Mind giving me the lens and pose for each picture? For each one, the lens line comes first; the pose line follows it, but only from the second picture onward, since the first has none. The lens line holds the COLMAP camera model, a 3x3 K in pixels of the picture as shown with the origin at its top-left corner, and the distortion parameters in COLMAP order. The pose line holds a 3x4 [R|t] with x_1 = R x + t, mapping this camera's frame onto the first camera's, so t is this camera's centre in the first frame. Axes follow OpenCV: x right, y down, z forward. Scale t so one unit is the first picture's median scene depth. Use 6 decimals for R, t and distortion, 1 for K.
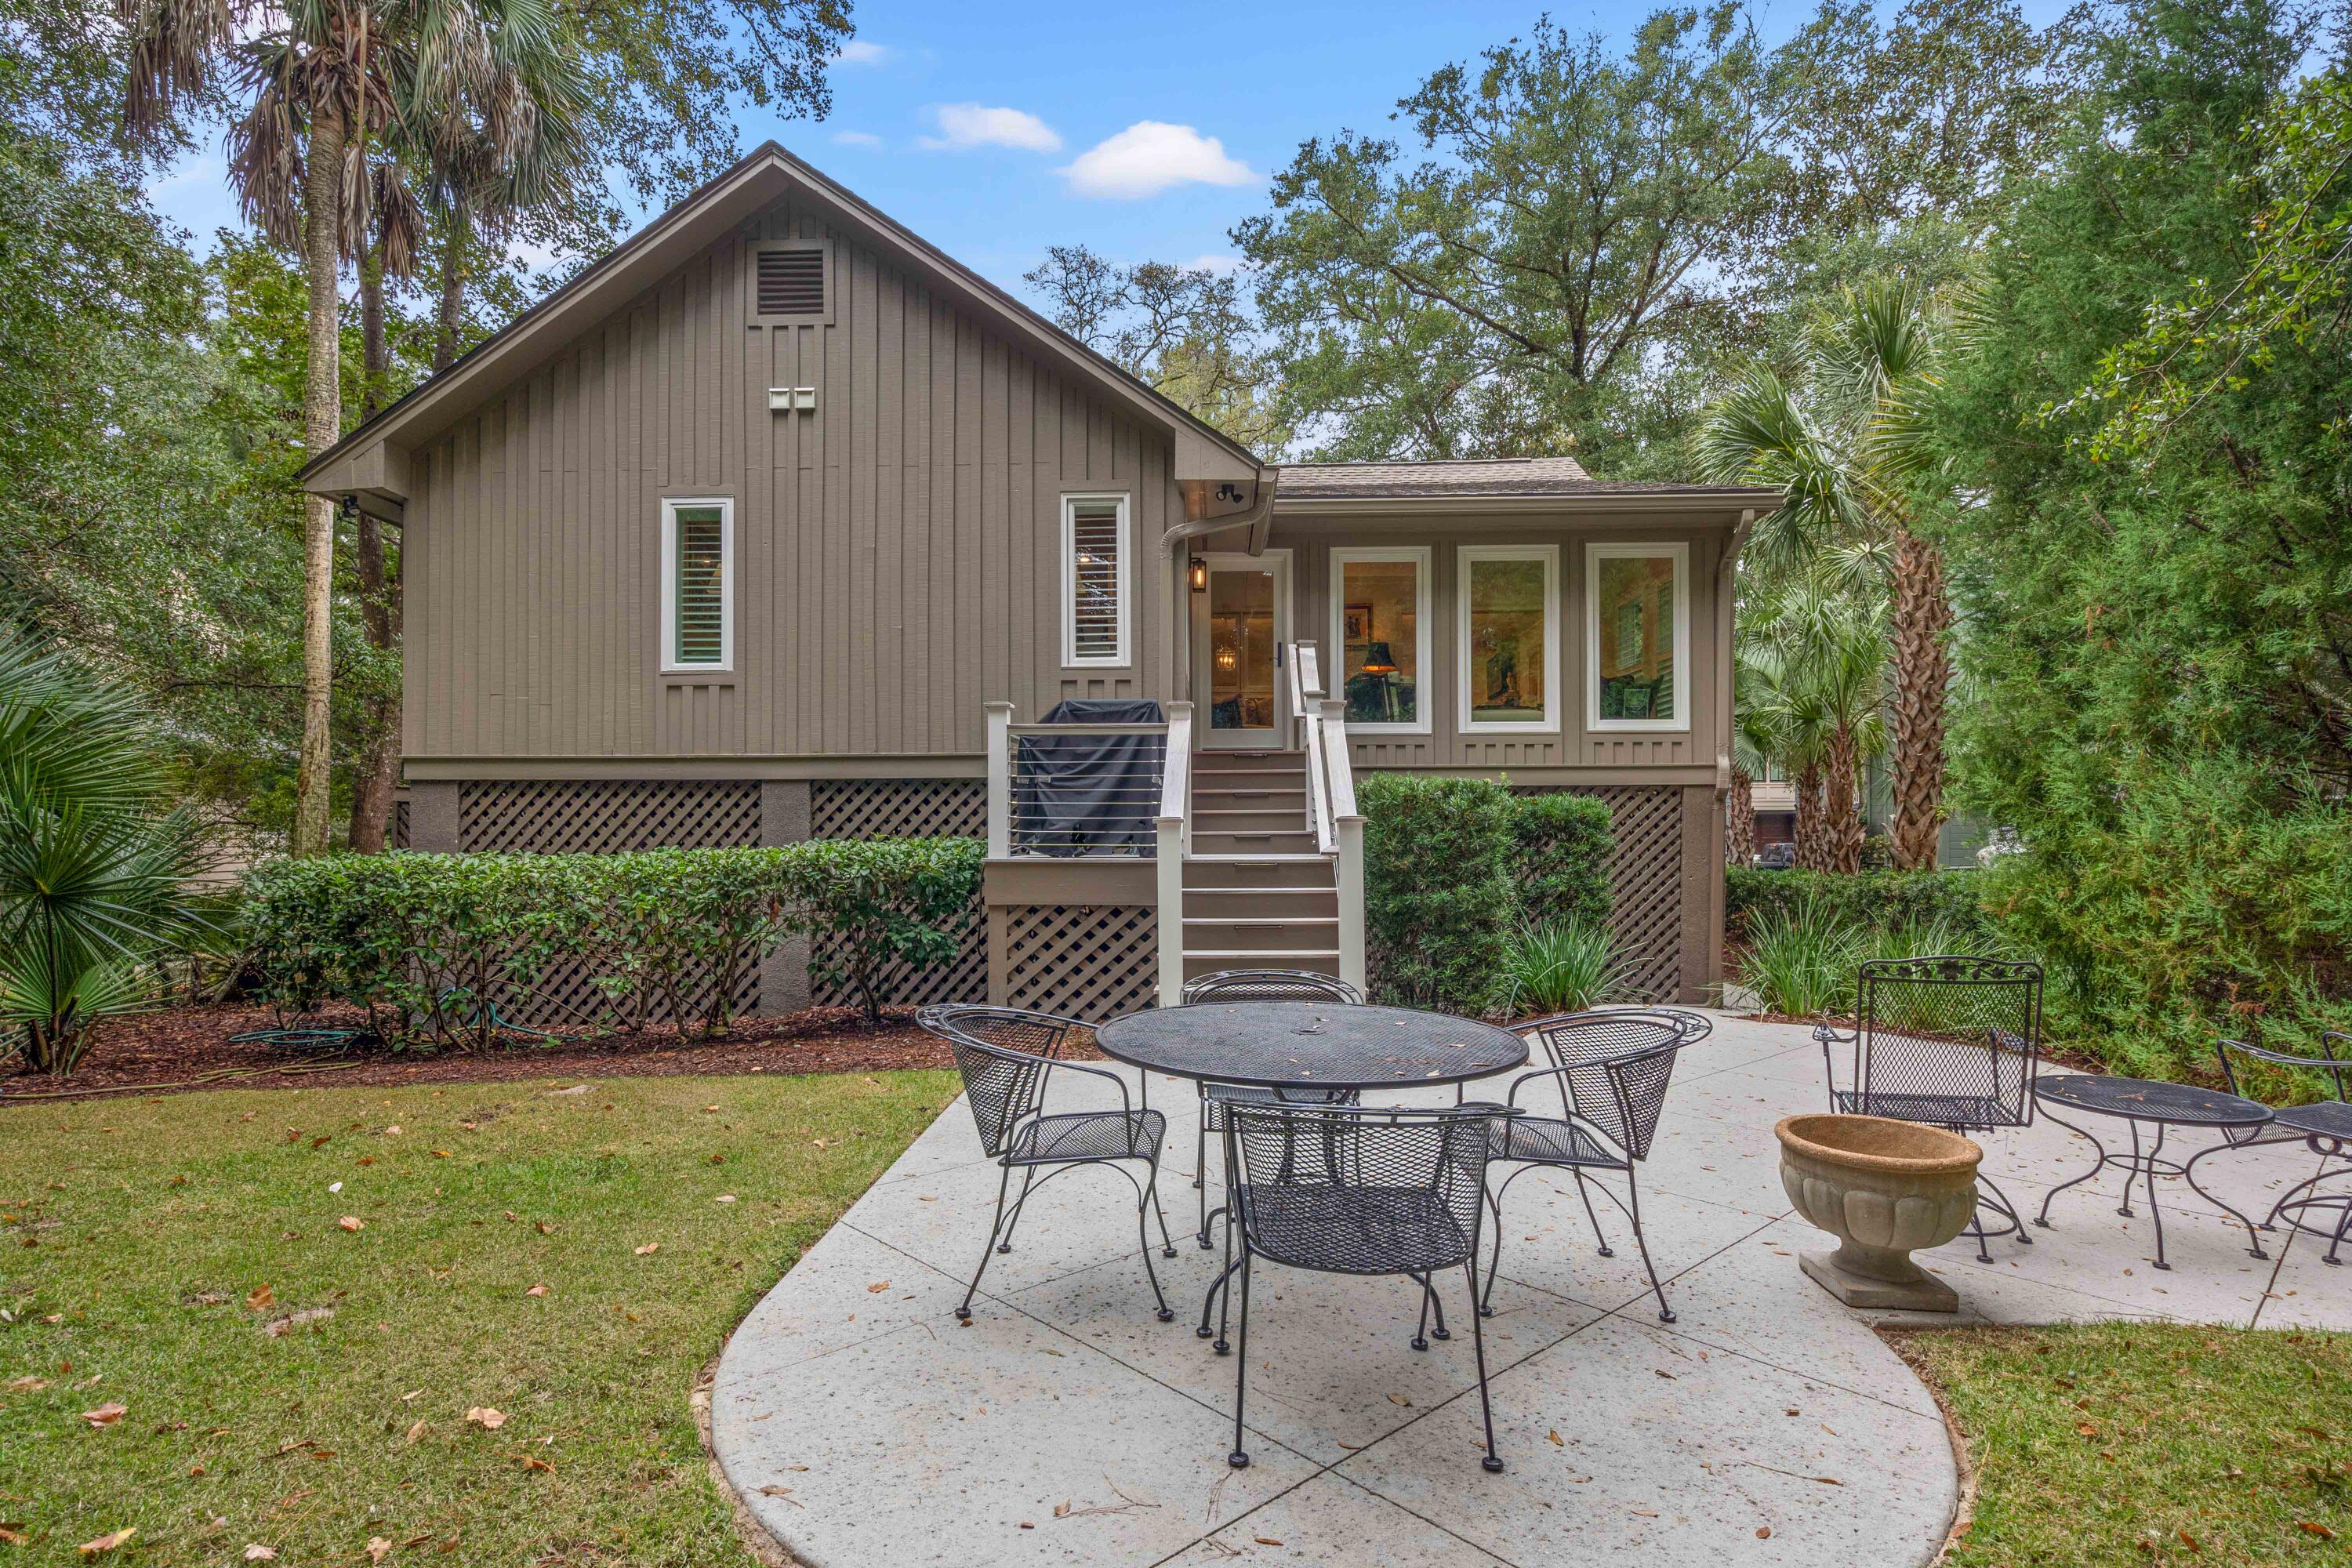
lens RADIAL K [[1165.1, 0, 1178.0], [0, 1165.1, 822.5], [0, 0, 1]] dist [-0.003748, -0.000272]
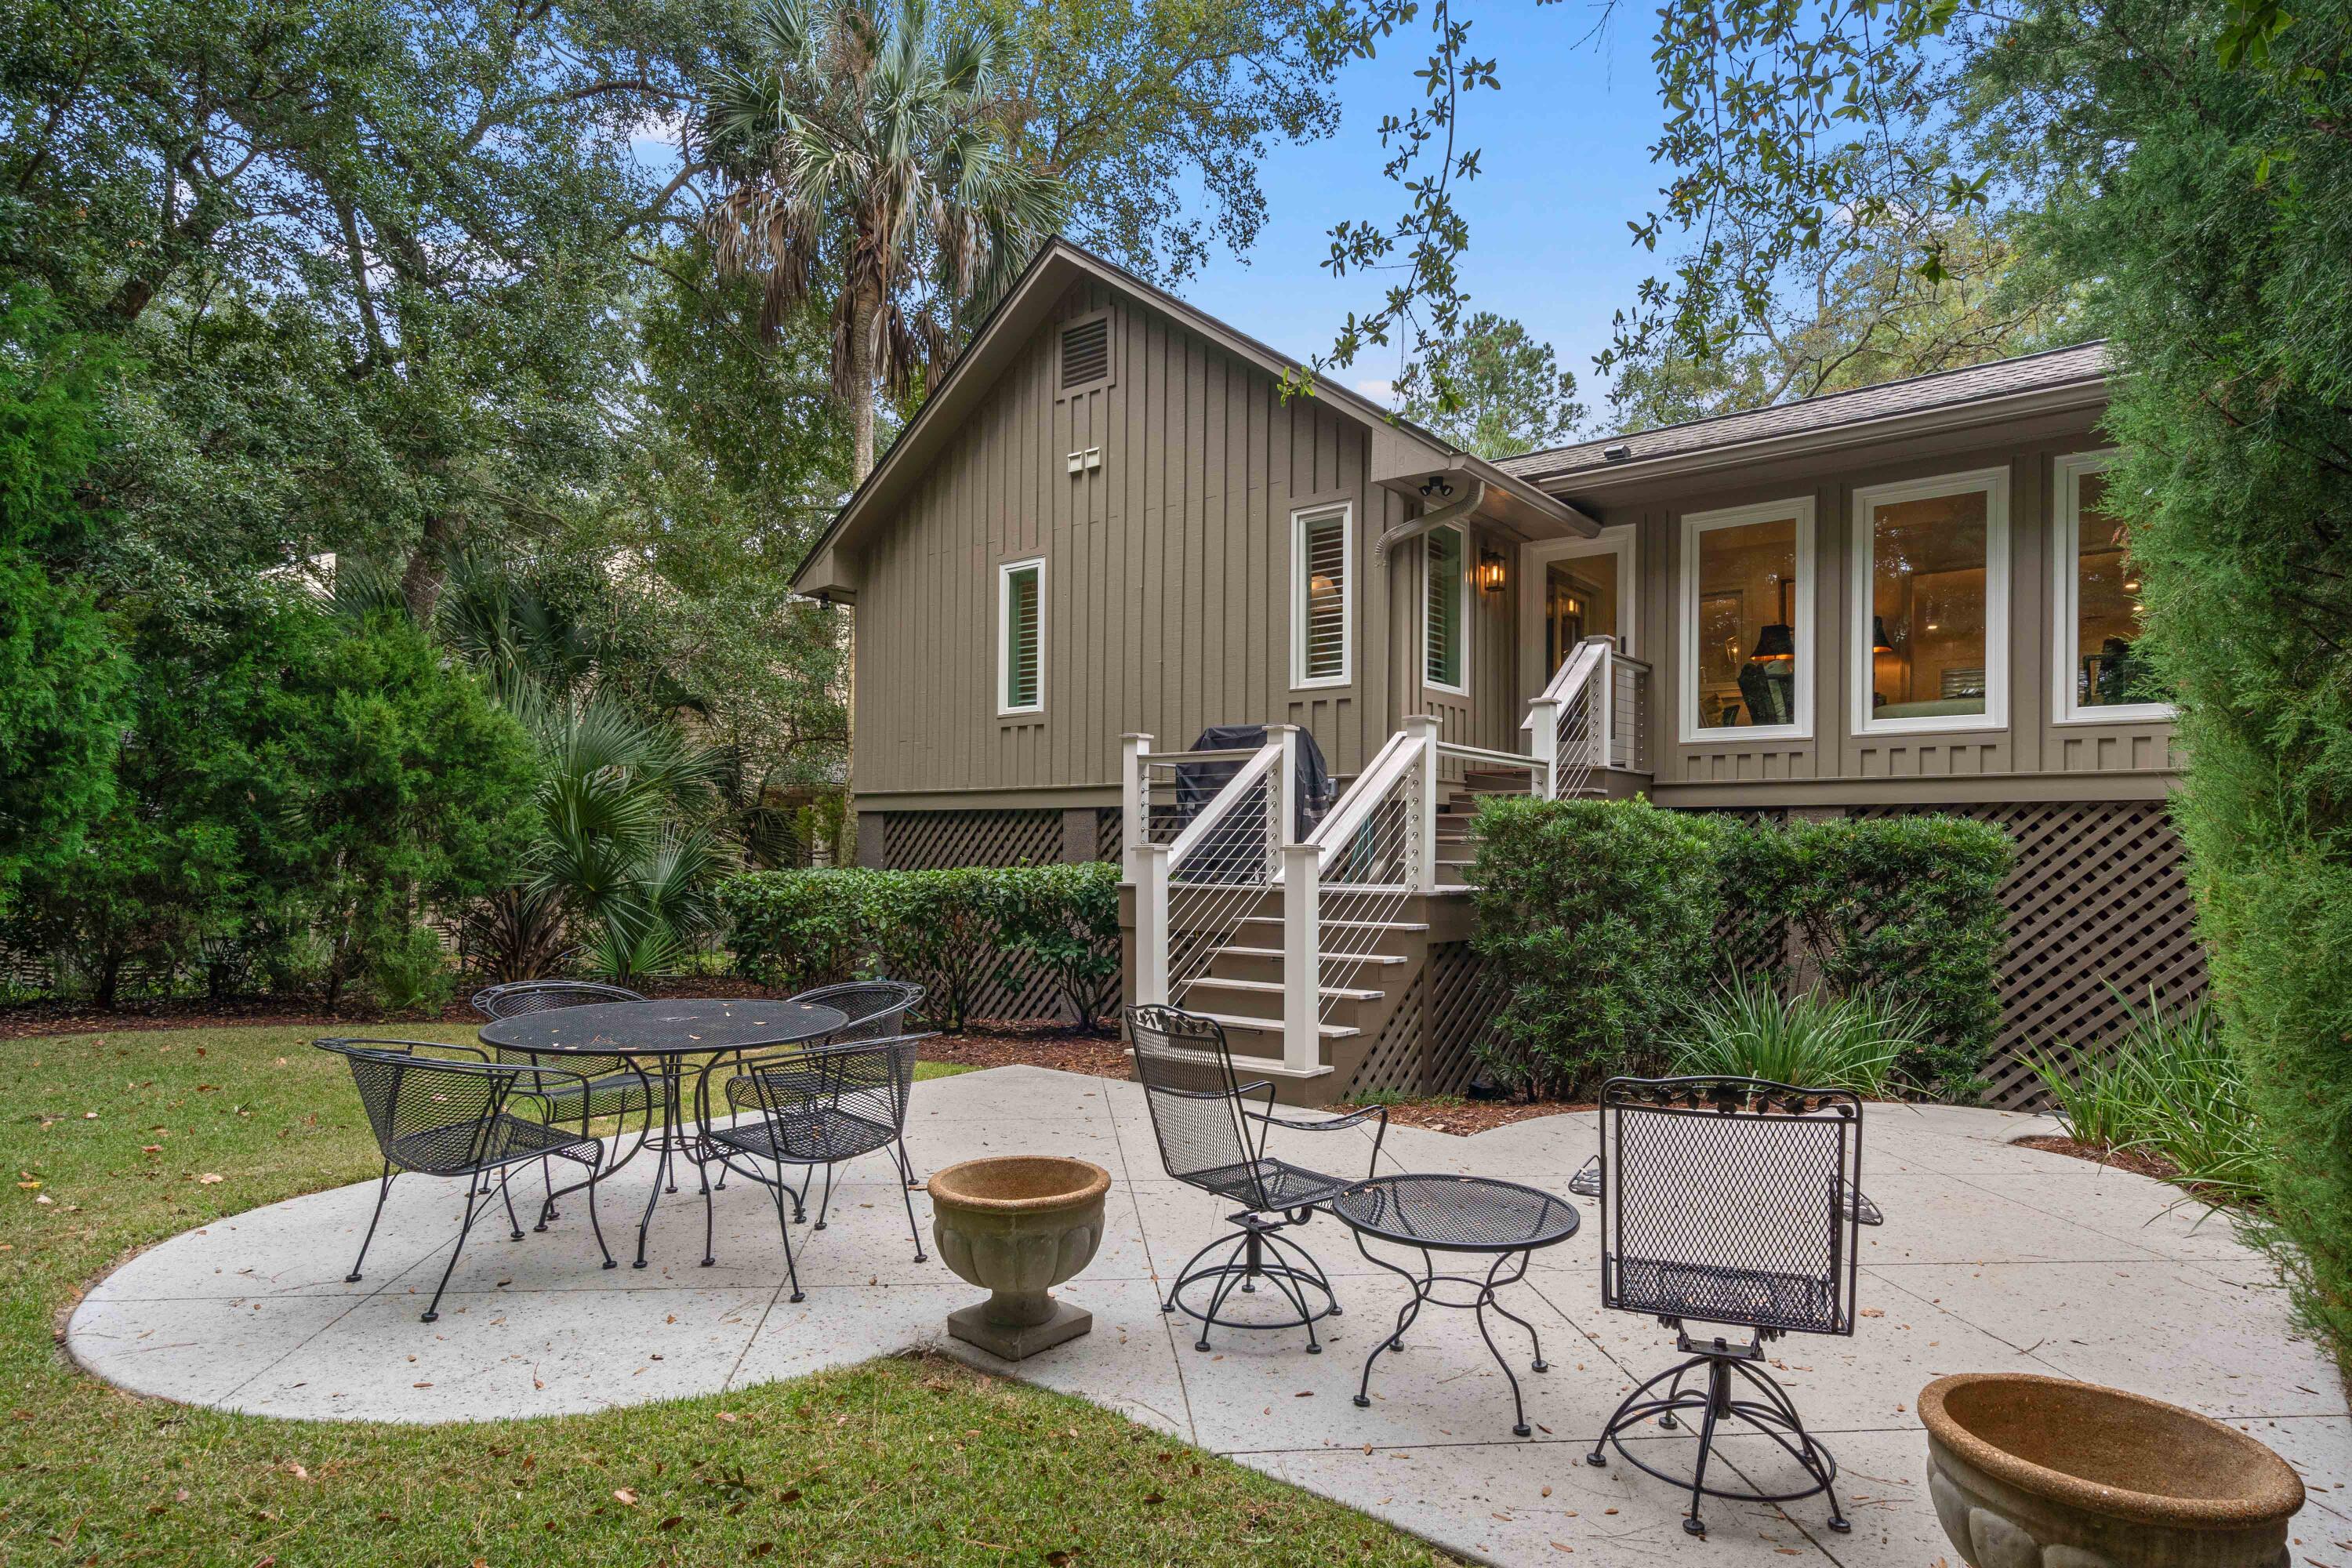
lens RADIAL K [[1305.9, 0, 1179.6], [0, 1305.9, 836.3], [0, 0, 1]] dist [-0.002457, -0.000606]
pose [[0.804202, 0.002770, -0.594350, 0.471411], [-0.005675, 0.999979, -0.003019, -0.006943], [0.594329, 0.005801, 0.804201, 0.066889]]
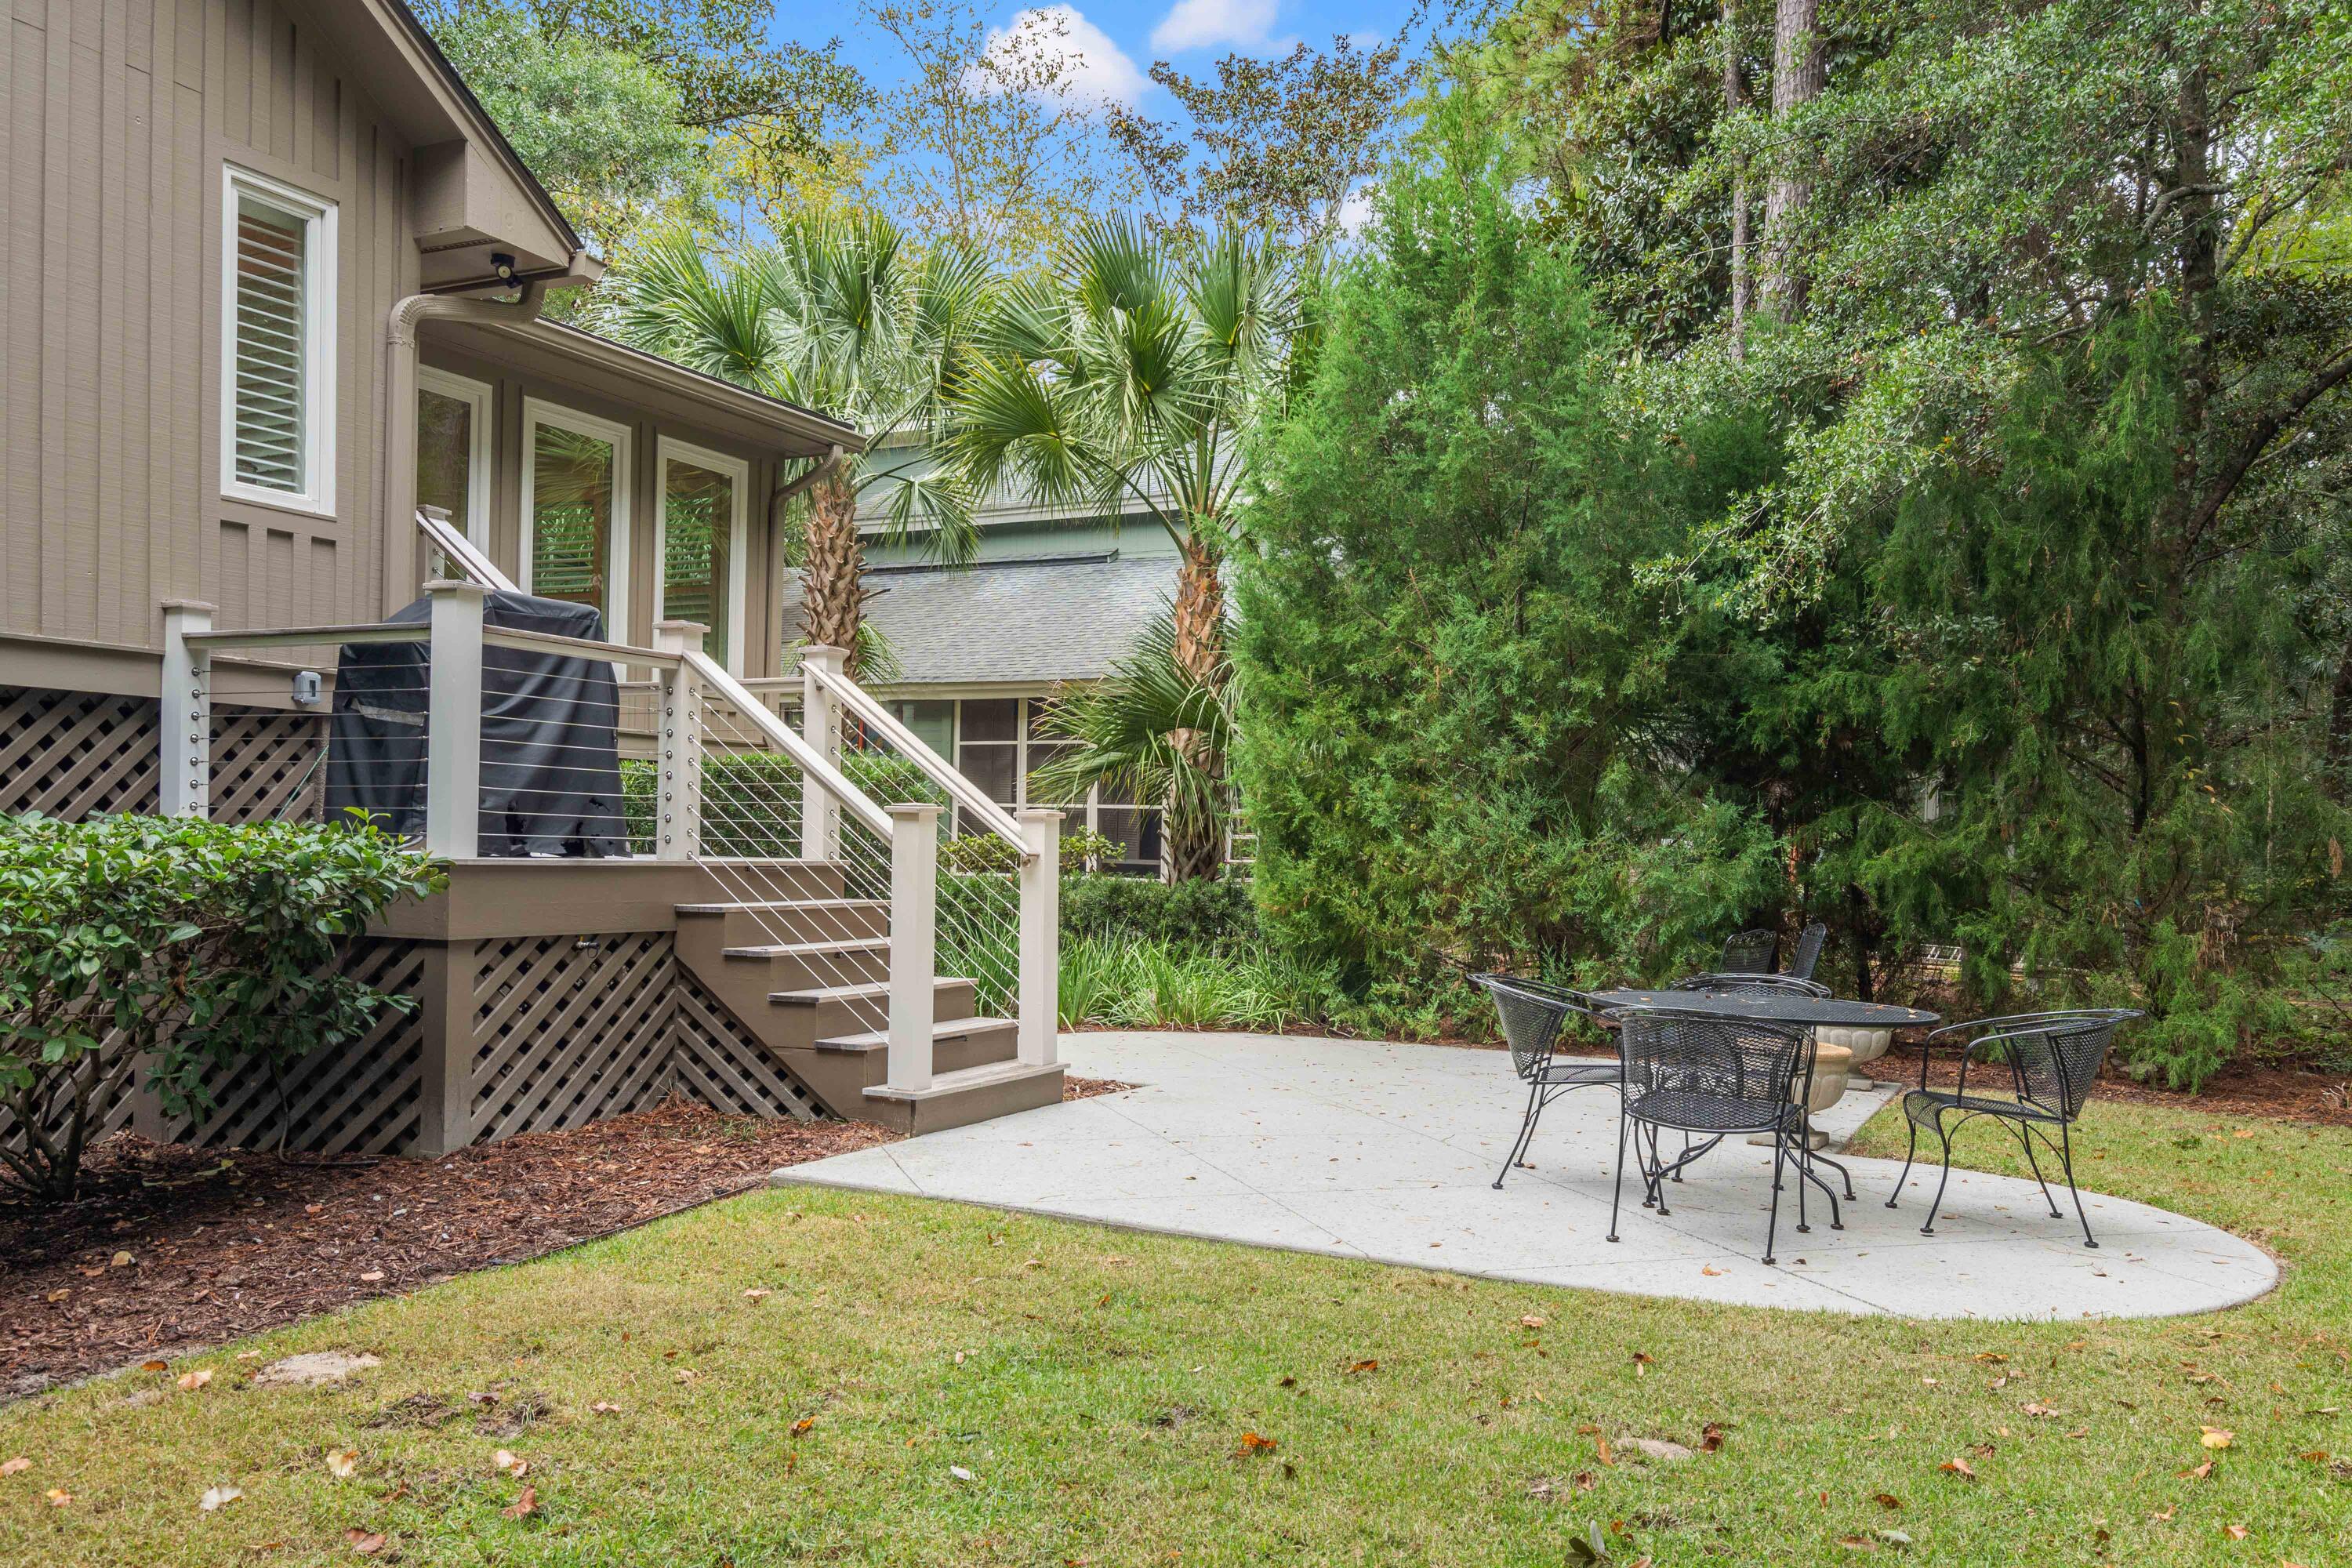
lens RADIAL K [[1780.8, 0, 1191.2], [0, 1780.8, 863.0], [0, 0, 1]] dist [0.004798, 0.000000]
pose [[0.414431, 0.002676, 0.910077, -0.645971], [-0.033118, 0.999378, 0.012143, 0.008678], [-0.909478, -0.035173, 0.414262, 0.258514]]
